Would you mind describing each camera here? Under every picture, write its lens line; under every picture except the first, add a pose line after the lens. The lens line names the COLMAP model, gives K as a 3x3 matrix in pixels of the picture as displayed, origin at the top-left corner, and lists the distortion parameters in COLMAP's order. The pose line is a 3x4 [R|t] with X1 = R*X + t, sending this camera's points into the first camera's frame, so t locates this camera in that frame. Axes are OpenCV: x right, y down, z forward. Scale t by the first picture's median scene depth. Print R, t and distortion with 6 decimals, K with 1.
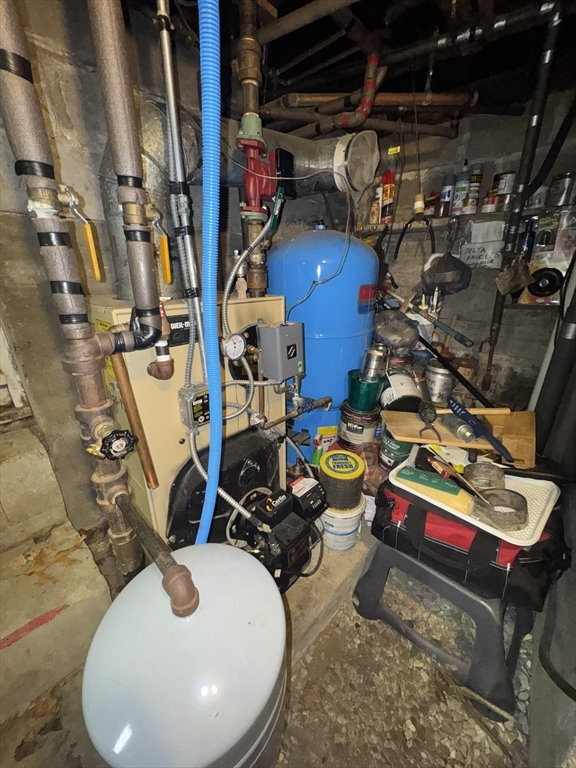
lens RADIAL K [[308.7, 0, 288.7], [0, 308.7, 384.8], [0, 0, 1]] dist [0.001764, -0.000218]
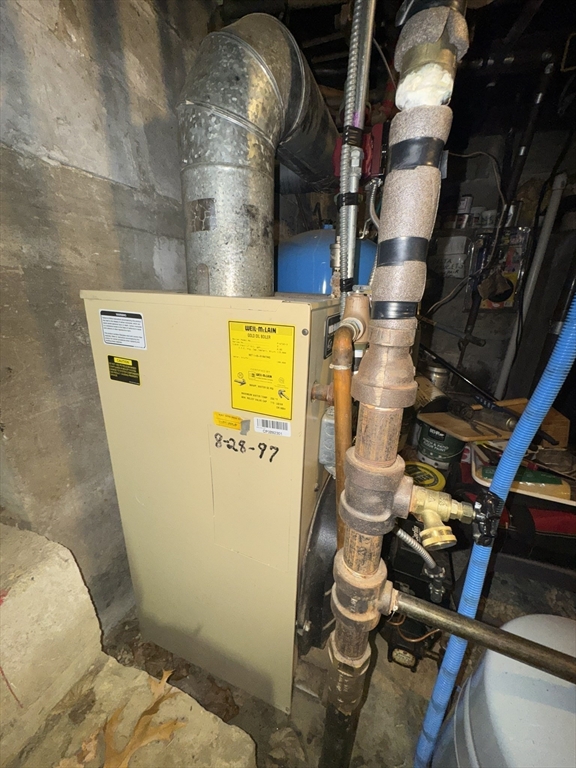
lens RADIAL K [[308.7, 0, 287.7], [0, 308.7, 384.0], [0, 0, 1]] dist [0.001764, -0.000218]
pose [[0.930296, -0.088004, 0.356097, -0.539555], [0.100937, 0.994733, -0.017861, -0.046174], [-0.352650, 0.052559, 0.934278, 0.272732]]
